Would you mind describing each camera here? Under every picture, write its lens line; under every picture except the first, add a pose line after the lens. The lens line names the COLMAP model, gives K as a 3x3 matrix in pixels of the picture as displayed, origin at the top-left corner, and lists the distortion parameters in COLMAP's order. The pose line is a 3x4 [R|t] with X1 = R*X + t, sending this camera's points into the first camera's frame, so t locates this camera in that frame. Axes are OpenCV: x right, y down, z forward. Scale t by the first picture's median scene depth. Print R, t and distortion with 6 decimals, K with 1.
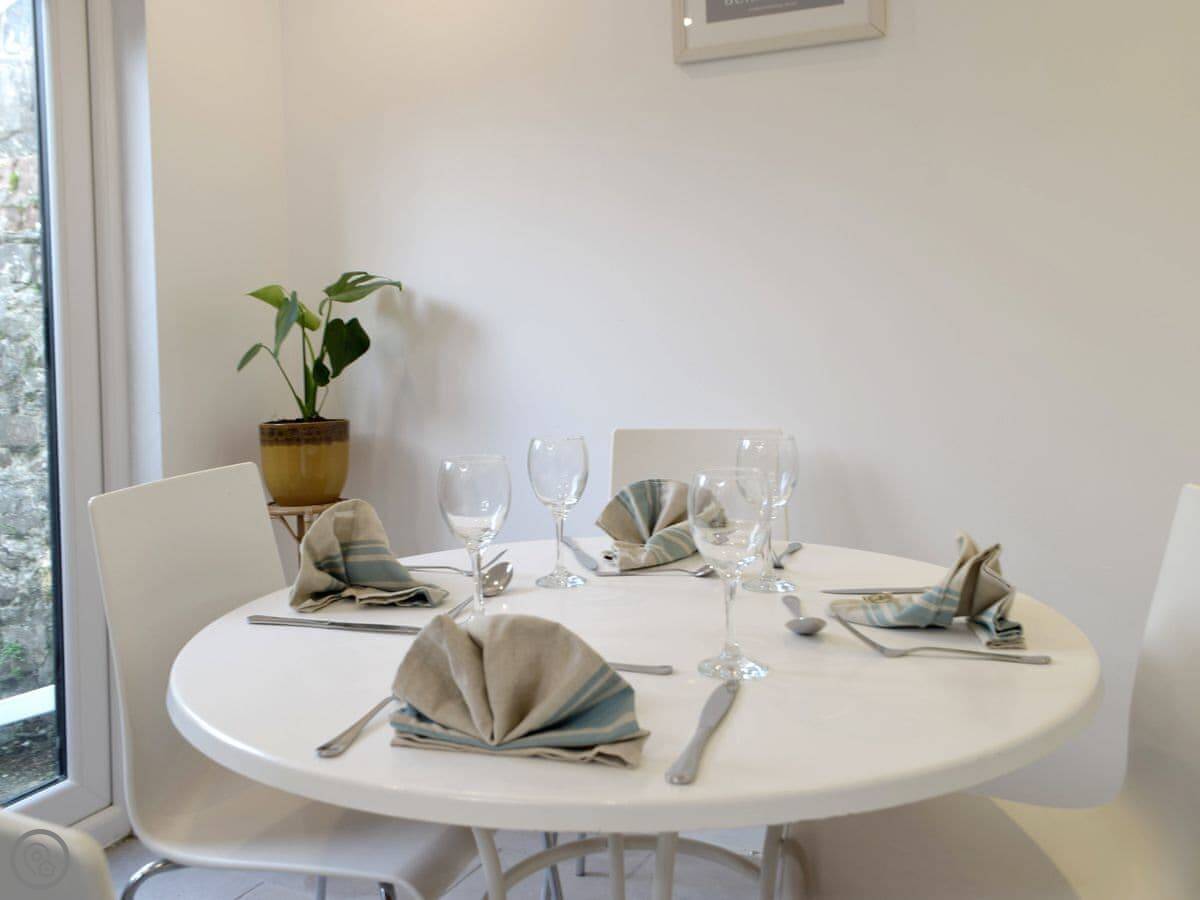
lens RADIAL K [[1088.9, 0, 613.6], [0, 1088.9, 427.6], [0, 0, 1]] dist [0.006573, -0.017906]
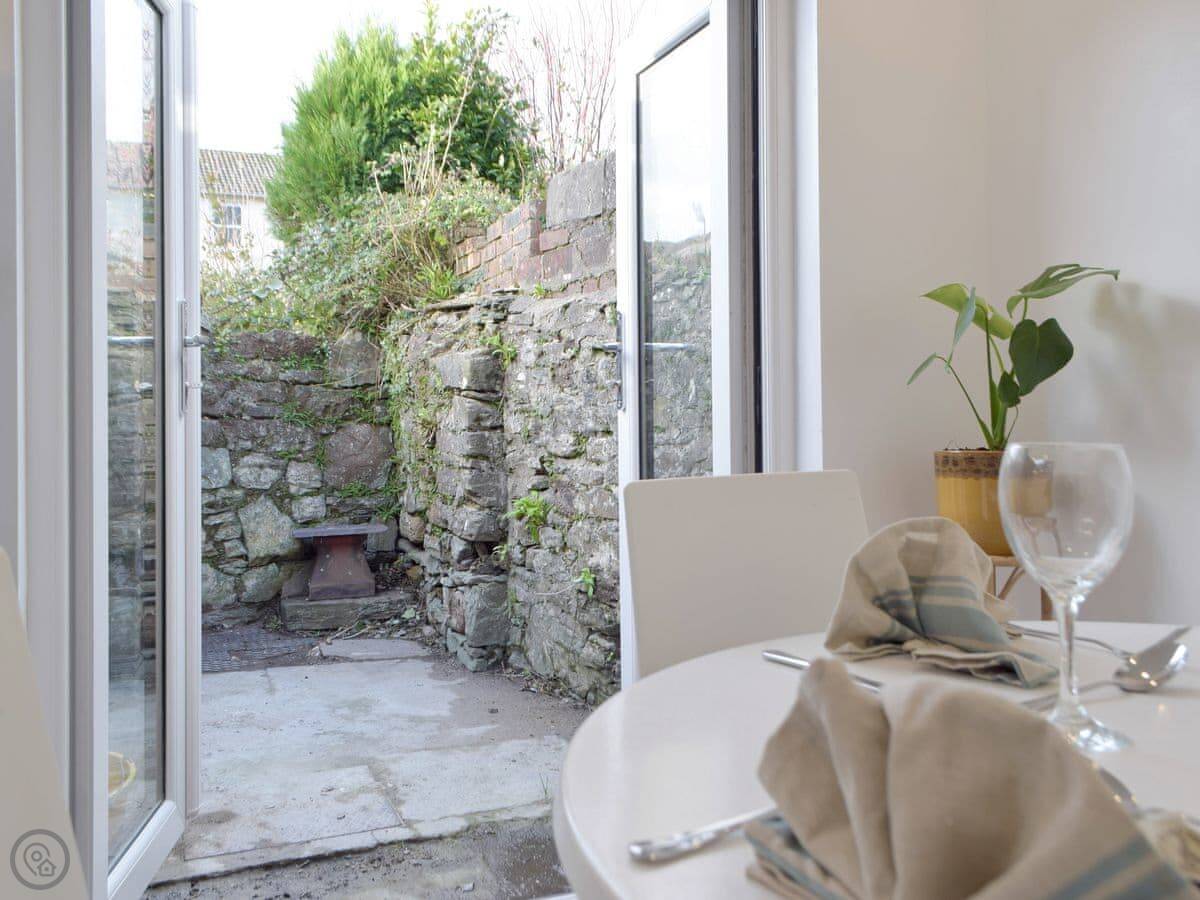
lens RADIAL K [[1088.9, 0, 613.6], [0, 1088.9, 427.6], [0, 0, 1]] dist [0.006573, -0.017906]
pose [[0.746435, 0.029119, -0.664821, 0.076226], [-0.079055, 0.995848, -0.045141, 0.057052], [0.660746, 0.086253, 0.745638, 0.326967]]
